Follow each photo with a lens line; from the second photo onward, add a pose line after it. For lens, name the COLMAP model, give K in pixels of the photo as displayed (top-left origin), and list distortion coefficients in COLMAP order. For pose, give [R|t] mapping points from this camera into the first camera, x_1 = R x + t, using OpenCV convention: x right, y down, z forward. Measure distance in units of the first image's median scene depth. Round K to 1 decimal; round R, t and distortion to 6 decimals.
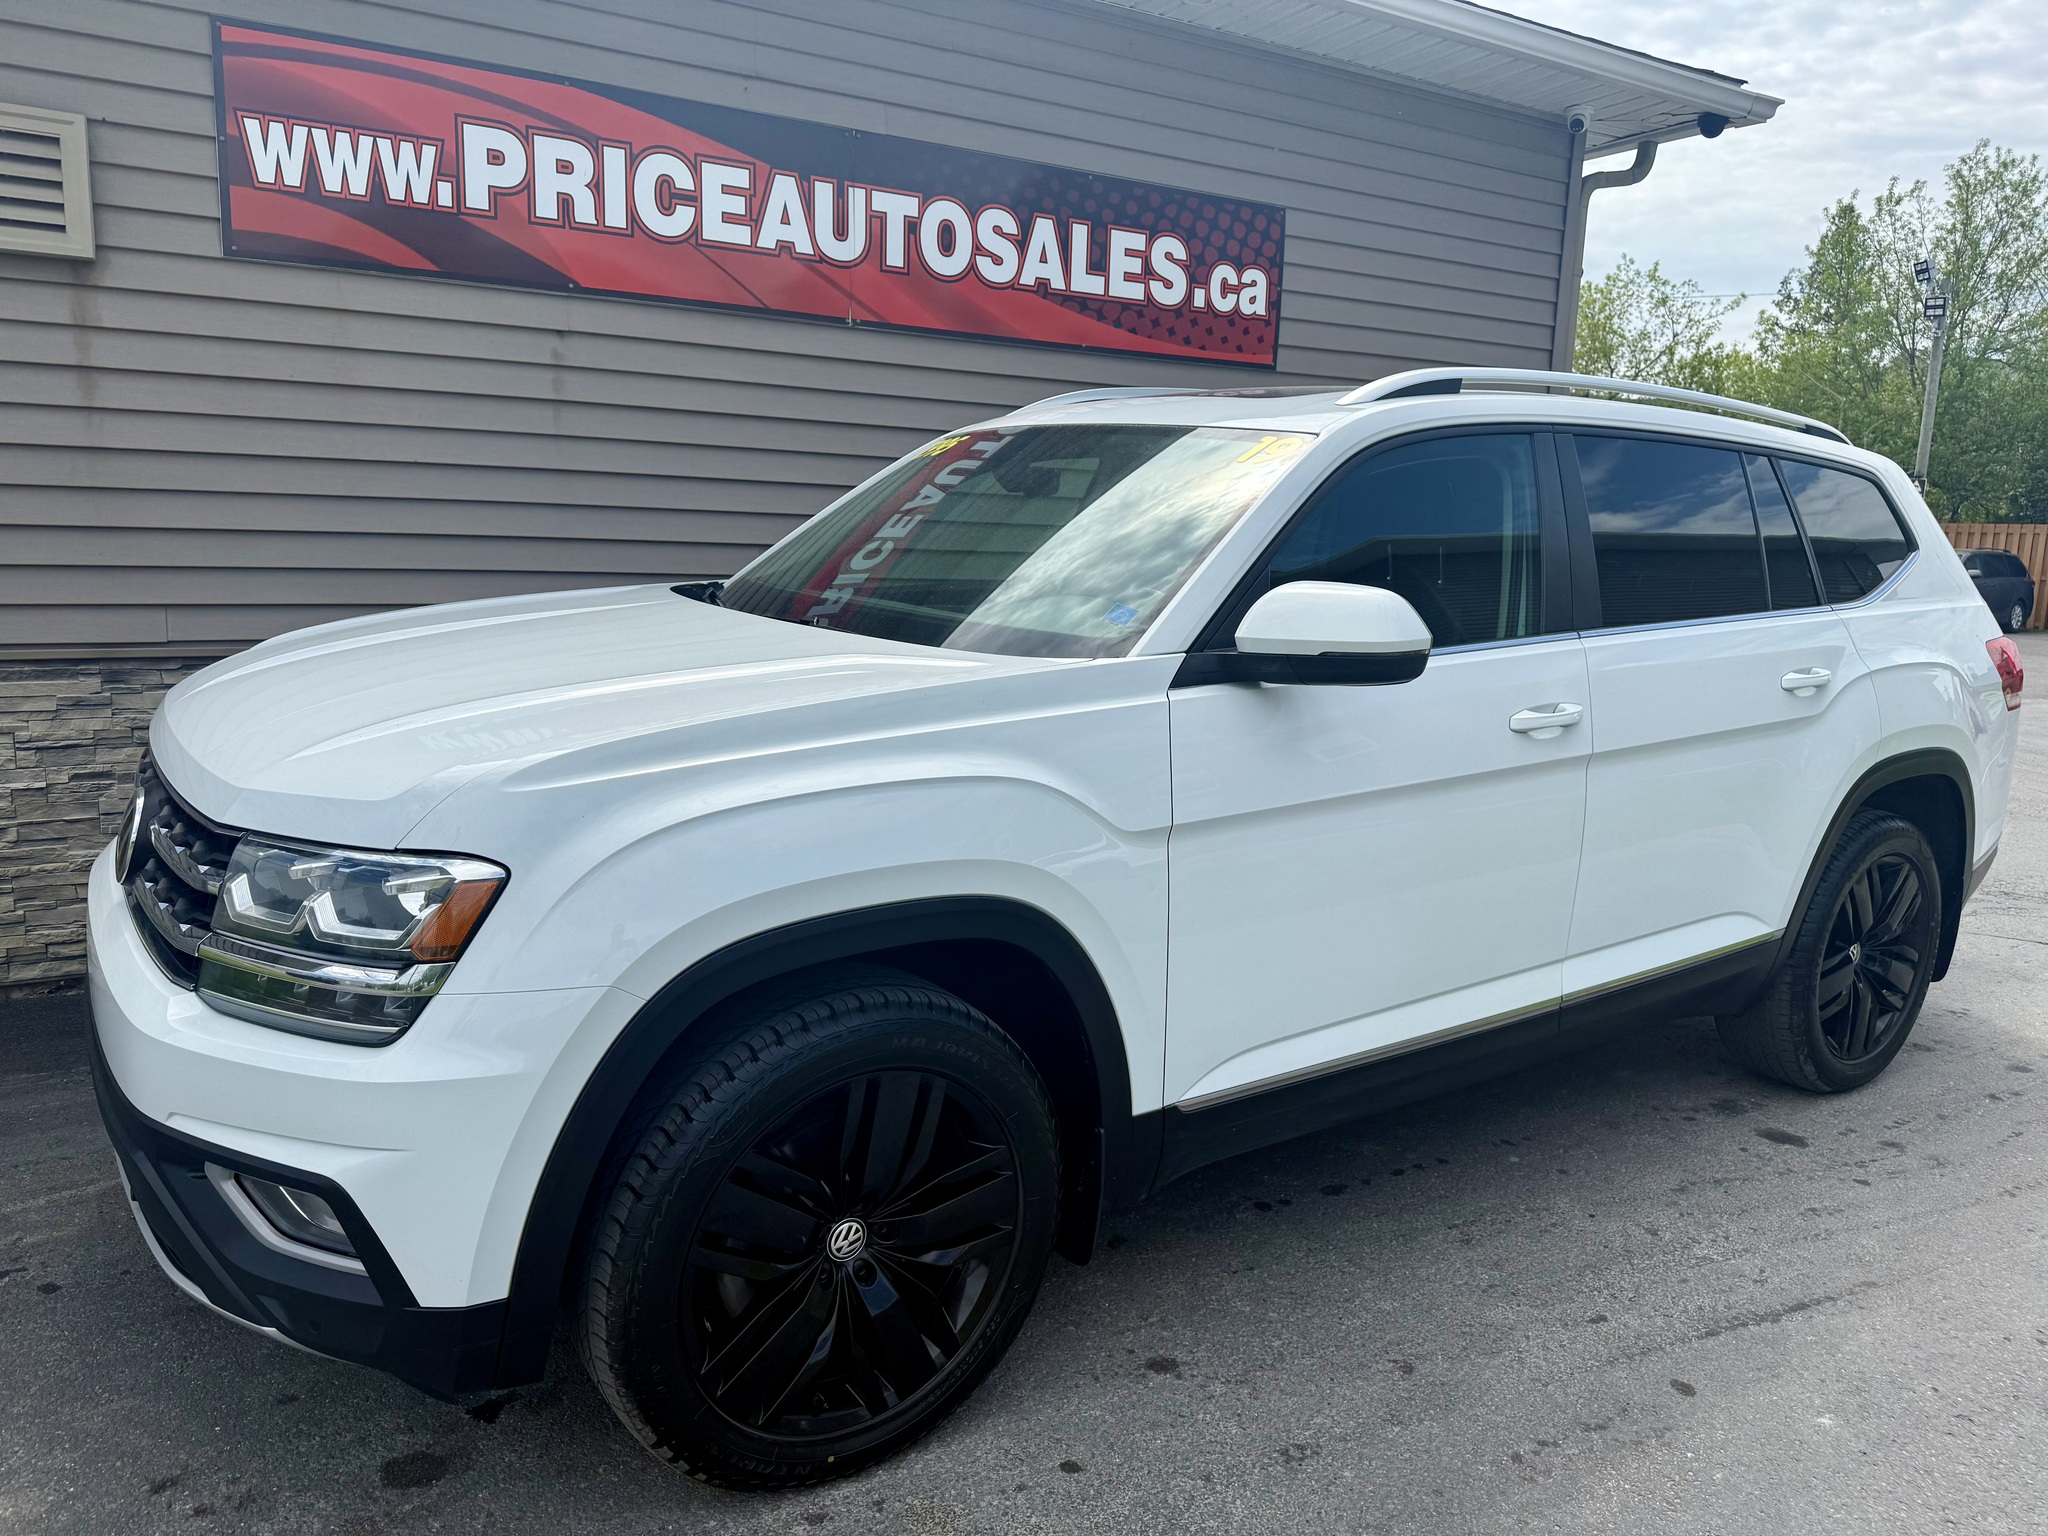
lens RADIAL K [[1481.8, 0, 1020.2], [0, 1481.8, 770.4], [0, 0, 1]] dist [0.017033, -0.038256]
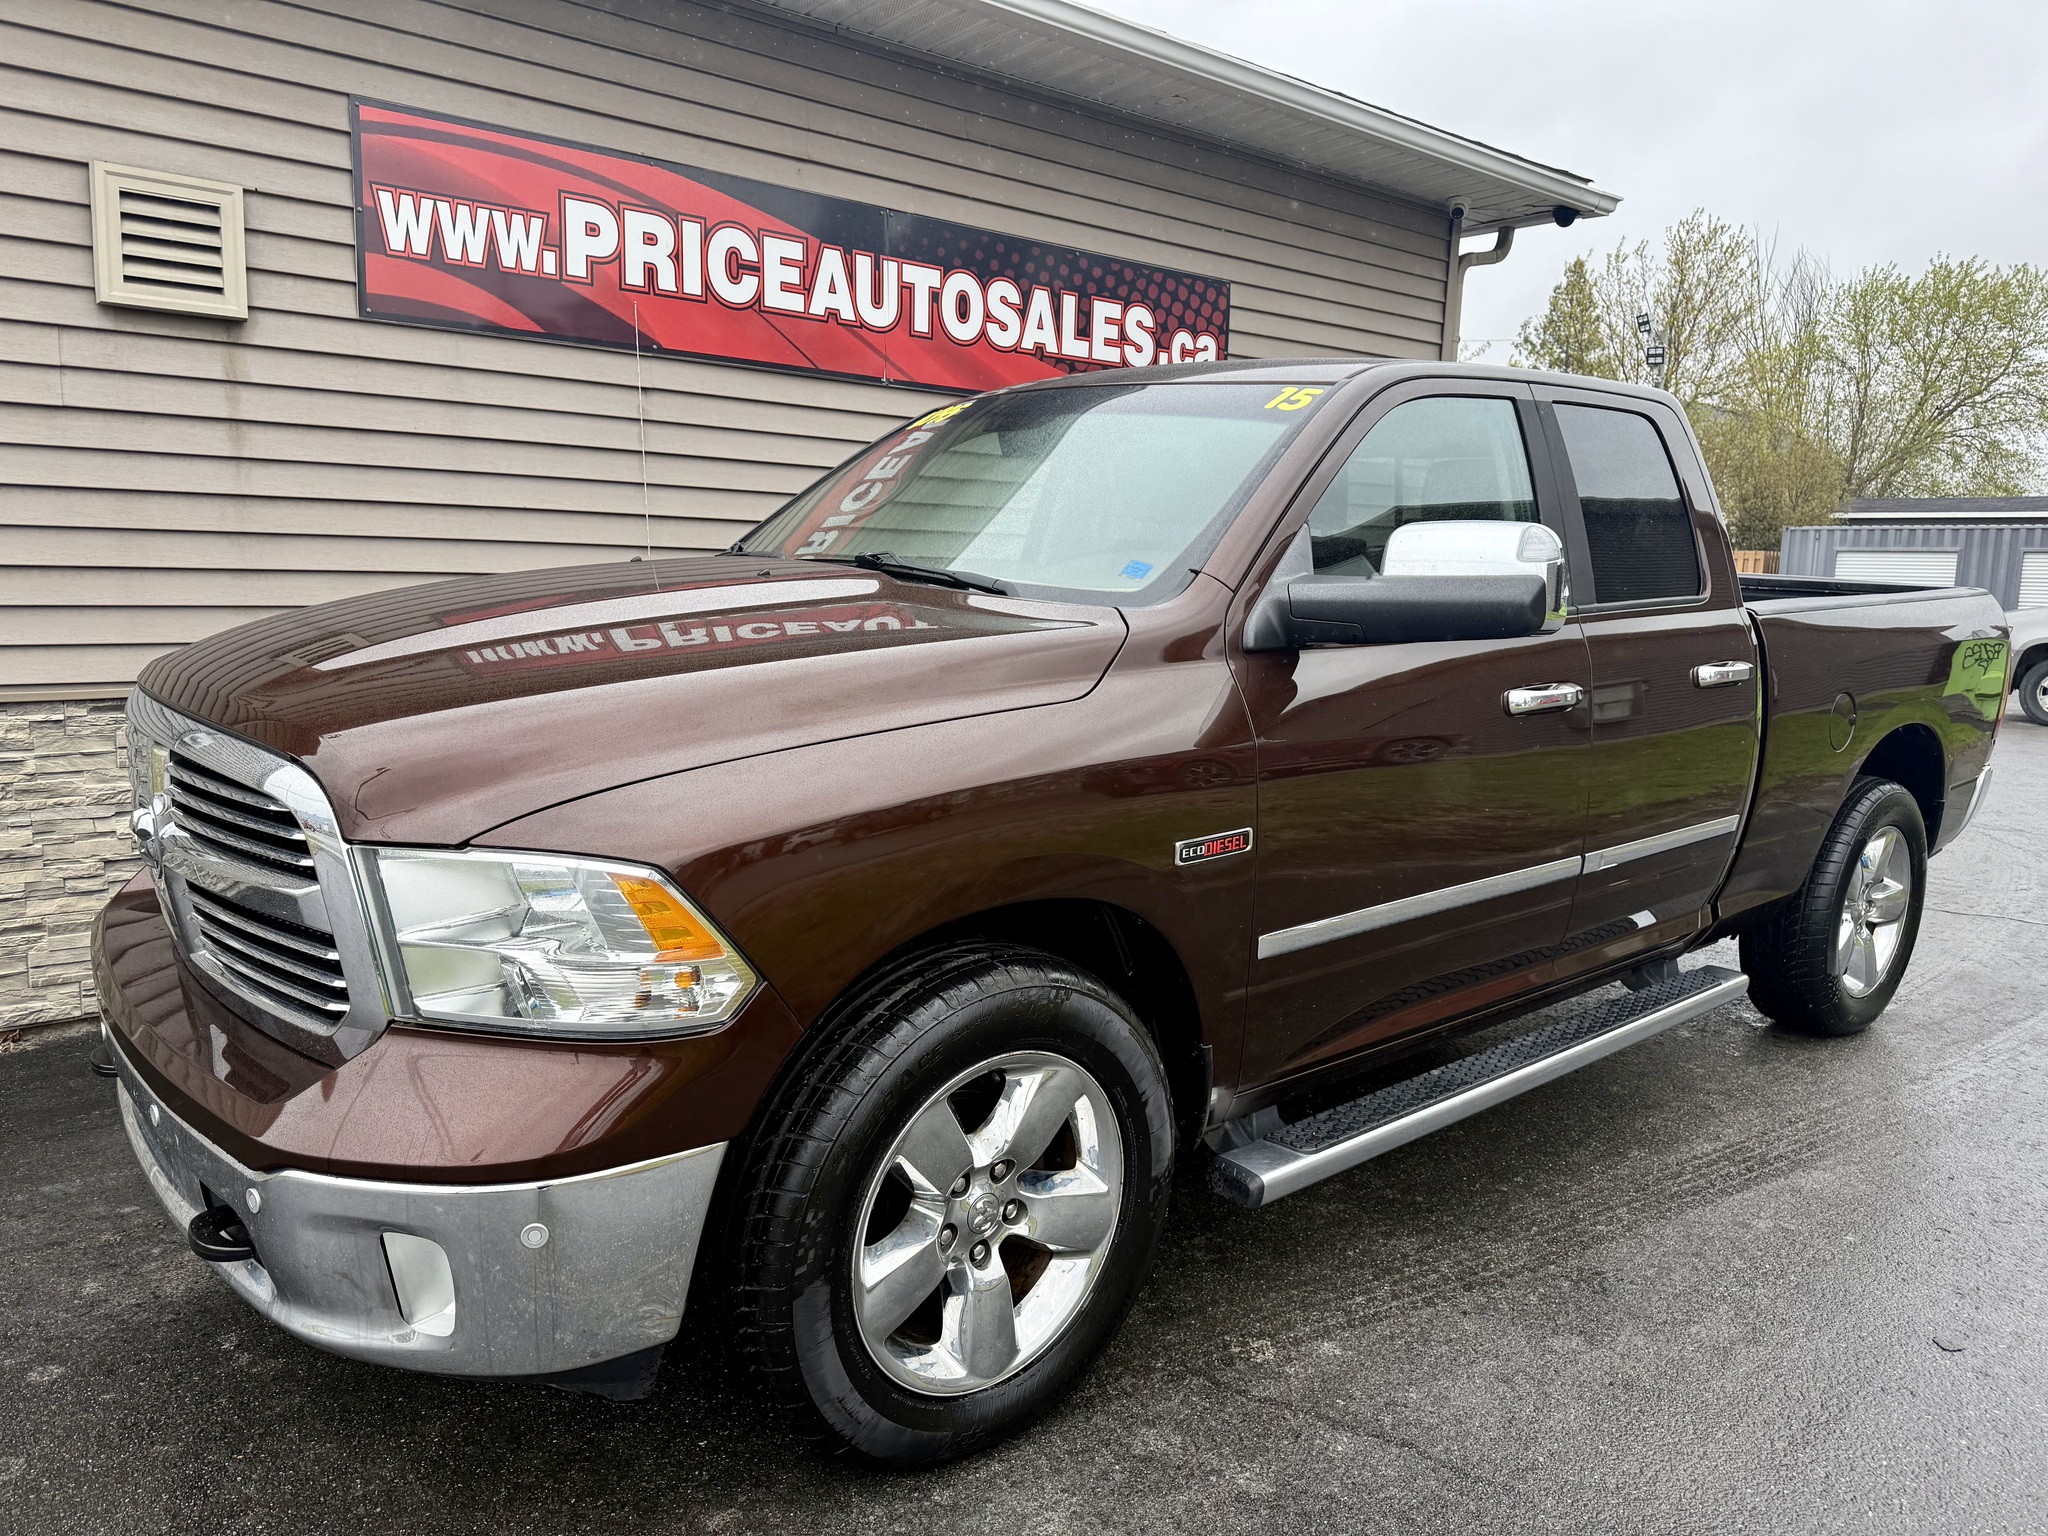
lens RADIAL K [[1481.8, 0, 1013.3], [0, 1481.8, 778.9], [0, 0, 1]] dist [0.017033, -0.038256]
pose [[0.988365, -0.025199, 0.150001, -0.190767], [0.027244, 0.999562, -0.011593, 0.010270], [-0.149643, 0.015544, 0.988618, -0.103879]]
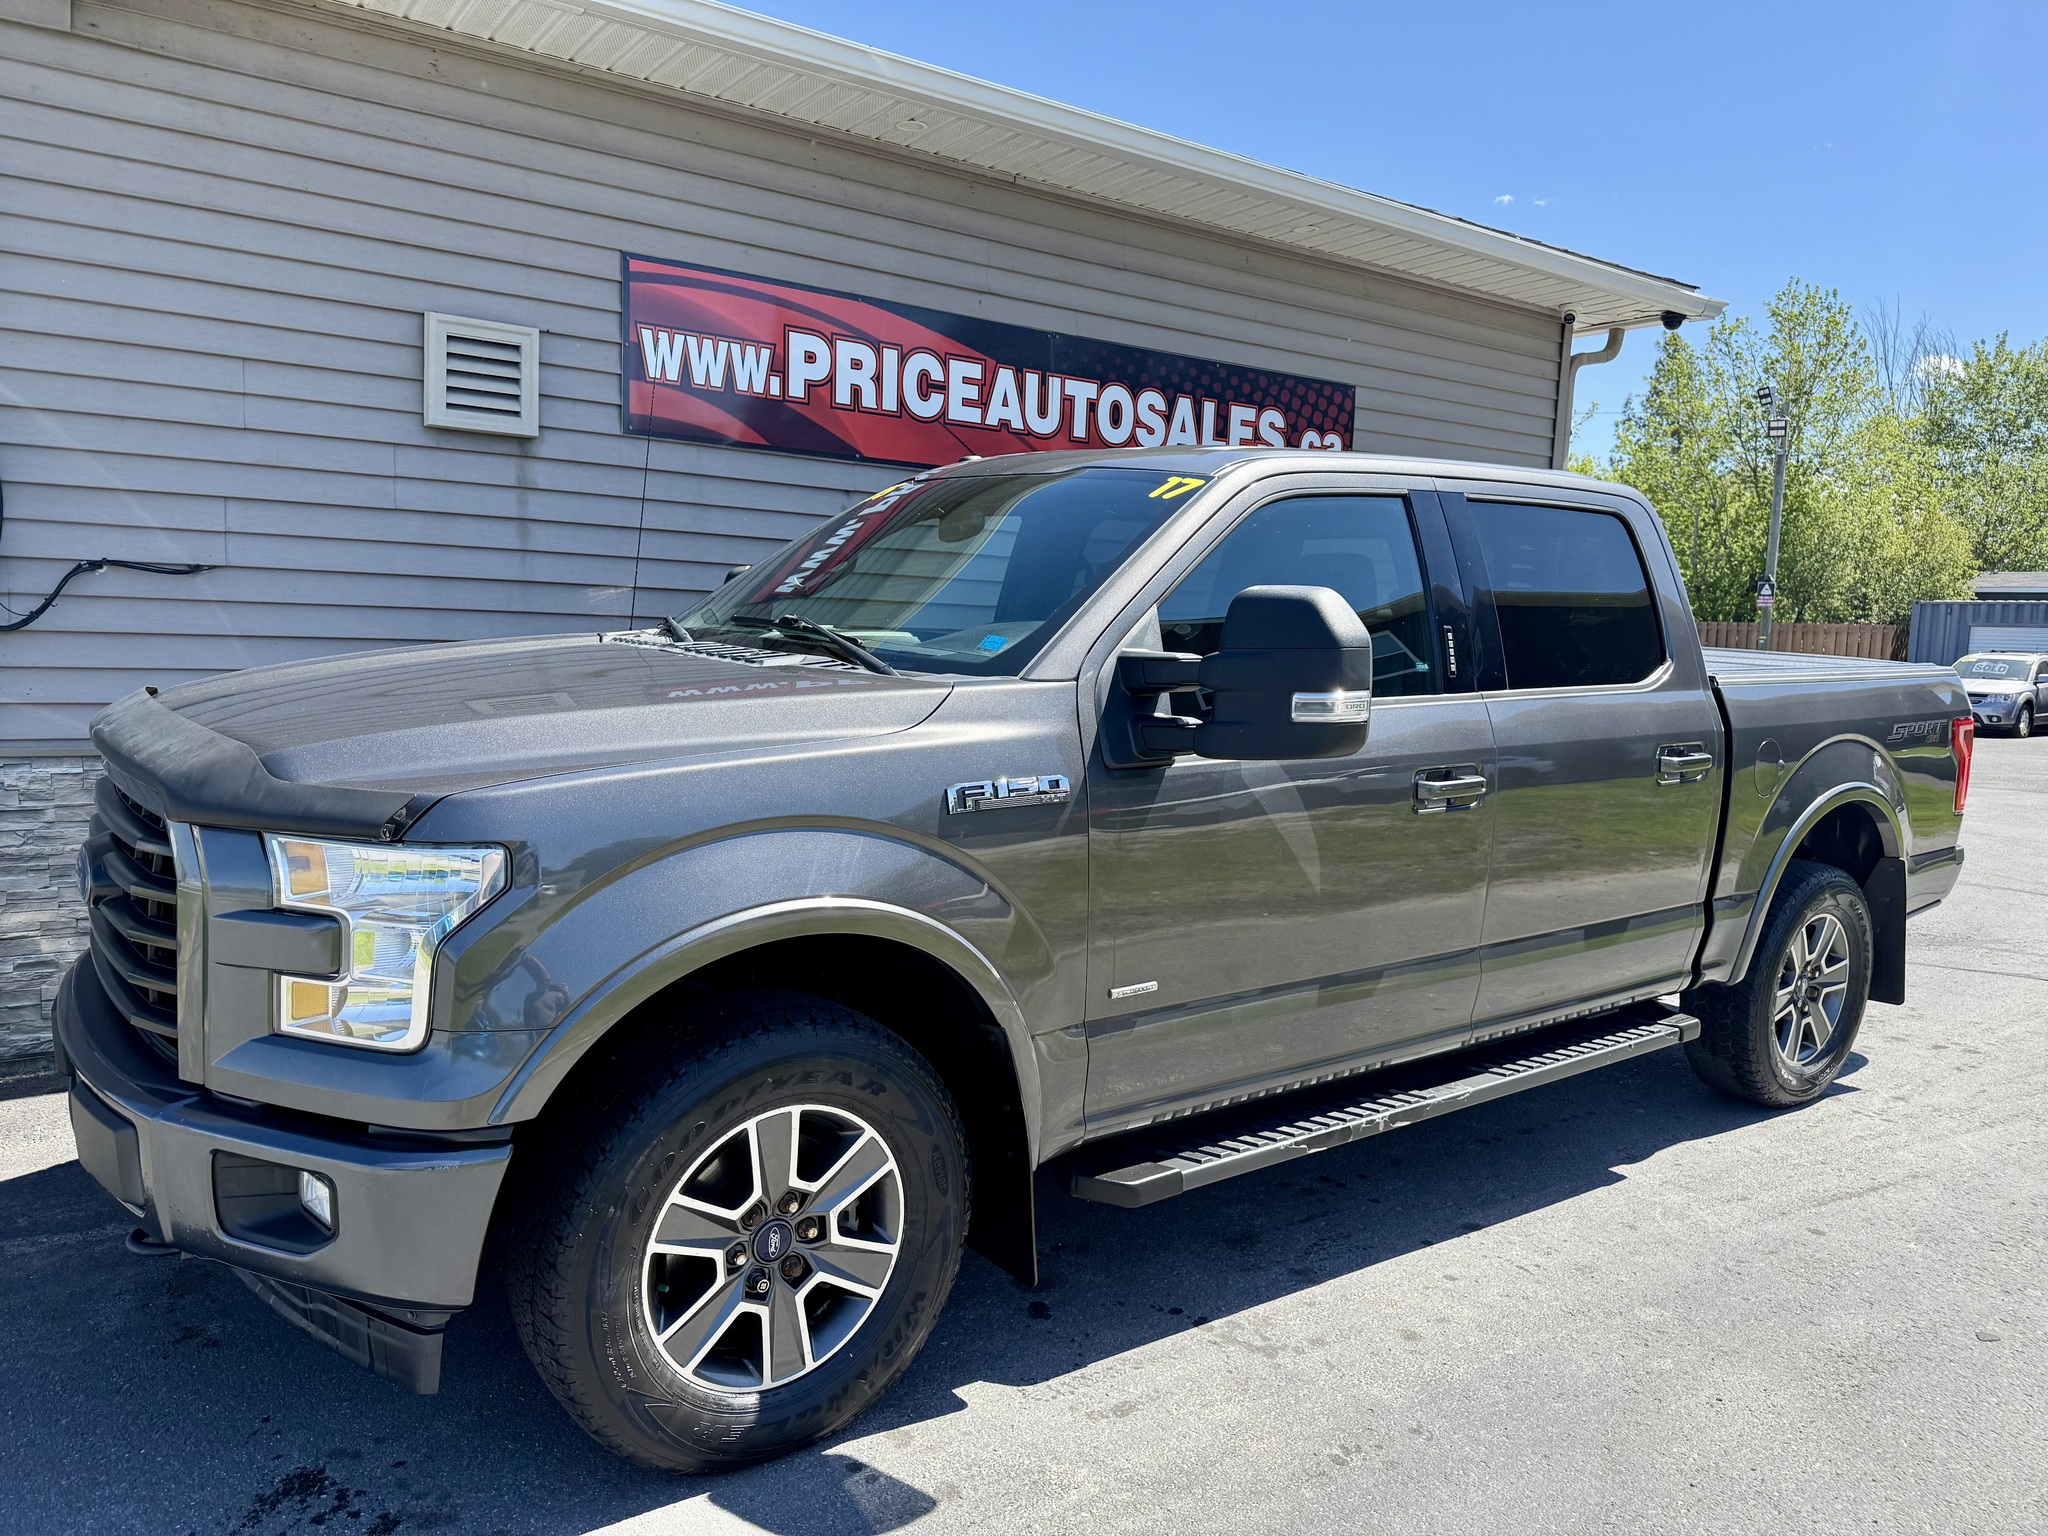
lens RADIAL K [[1481.8, 0, 993.4], [0, 1481.8, 771.9], [0, 0, 1]] dist [0.017033, -0.038256]
pose [[0.997498, -0.000777, 0.070689, -0.246270], [0.004945, 0.998257, -0.058803, 0.018620], [-0.070521, 0.059006, 0.995764, -0.232423]]
